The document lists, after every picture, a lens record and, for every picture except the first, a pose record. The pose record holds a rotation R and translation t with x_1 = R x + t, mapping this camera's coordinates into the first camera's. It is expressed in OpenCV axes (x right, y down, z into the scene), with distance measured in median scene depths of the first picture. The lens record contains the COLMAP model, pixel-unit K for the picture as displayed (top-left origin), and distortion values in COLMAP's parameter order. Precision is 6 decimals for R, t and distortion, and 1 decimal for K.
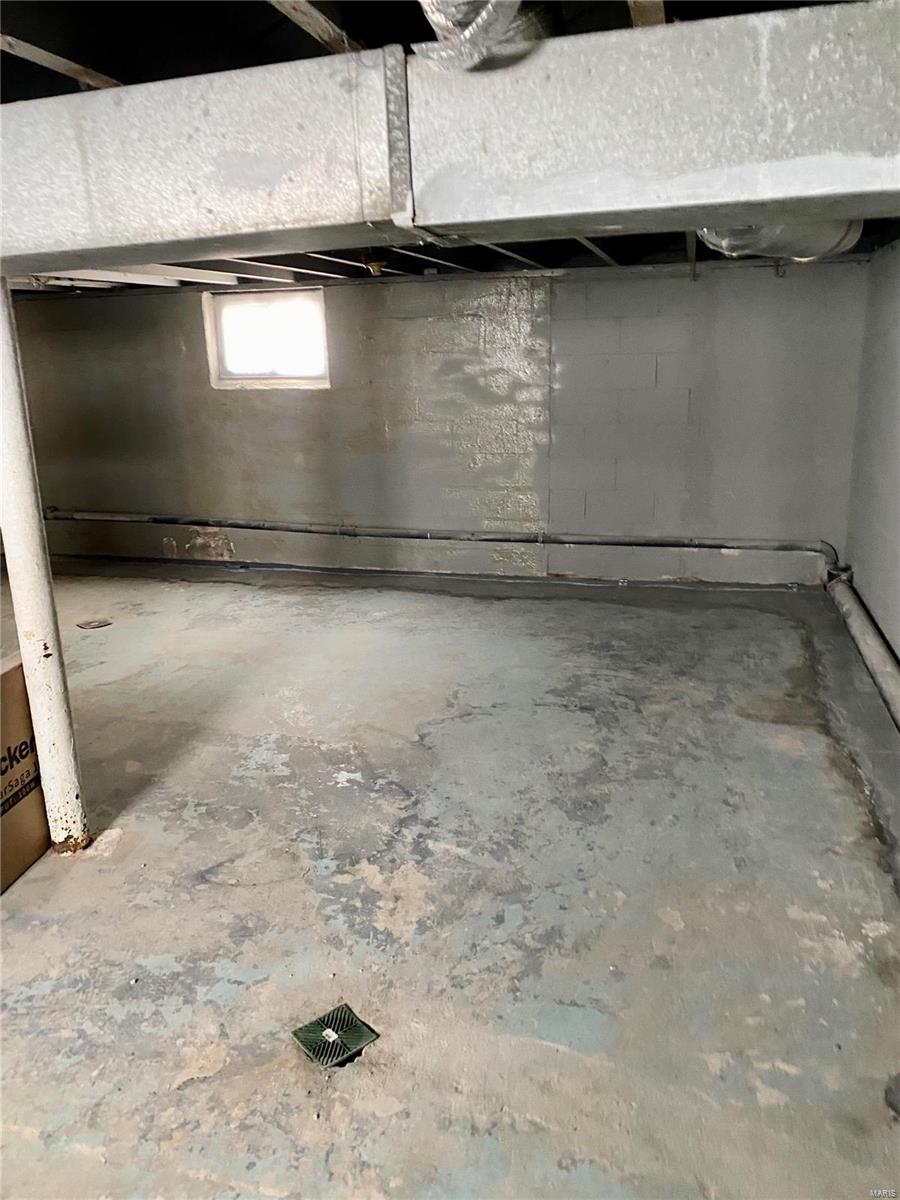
lens RADIAL K [[918.4, 0, 444.9], [0, 918.4, 598.2], [0, 0, 1]] dist [0.056534, -0.052398]
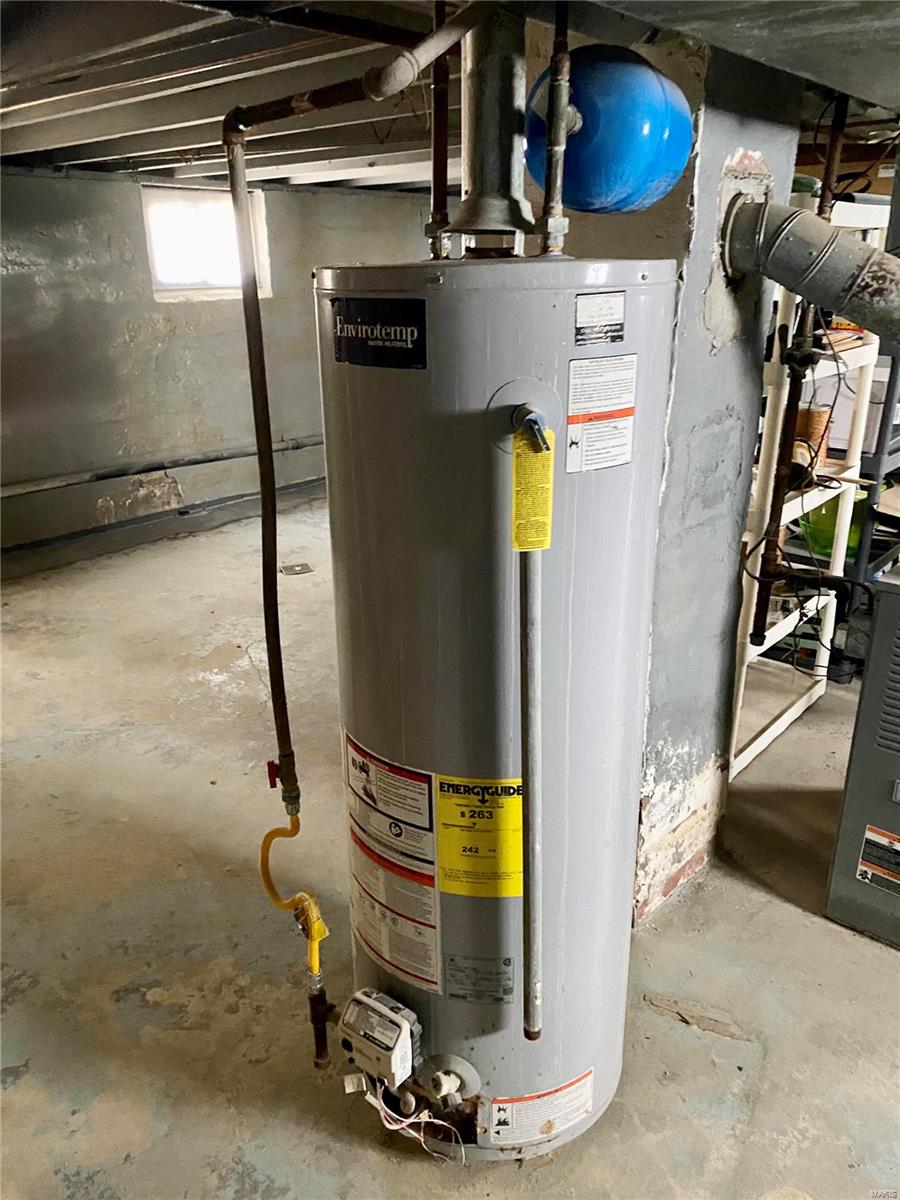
lens RADIAL K [[918.4, 0, 439.9], [0, 918.4, 604.4], [0, 0, 1]] dist [0.056534, -0.052398]
pose [[0.412469, -0.297106, 0.861160, -1.498569], [0.243663, 0.946859, 0.209966, -0.125677], [-0.877780, 0.123228, 0.462944, 0.651324]]
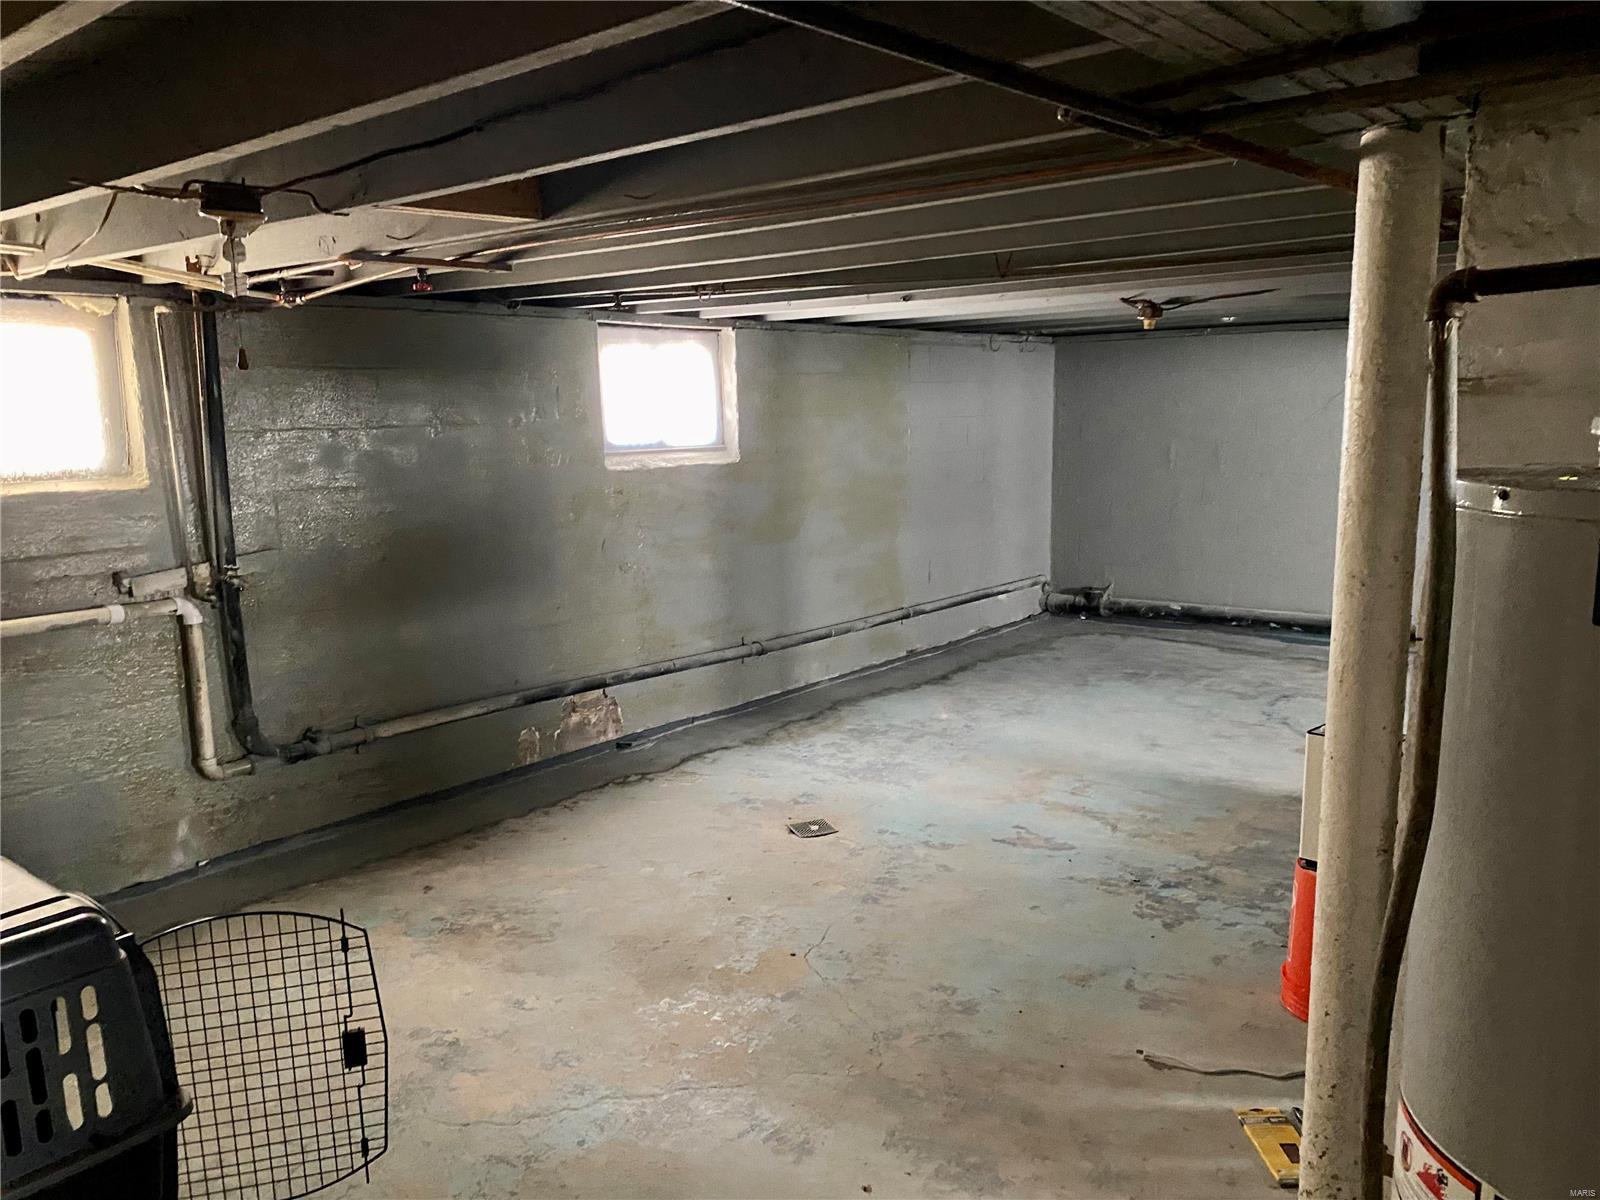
lens RADIAL K [[1224.6, 0, 807.3], [0, 1224.6, 629.8], [0, 0, 1]] dist [0.056534, -0.052398]
pose [[0.398125, -0.151797, 0.904685, -1.537507], [0.248039, 0.967291, 0.053147, -0.204981], [-0.883161, 0.203238, 0.422754, 0.850947]]
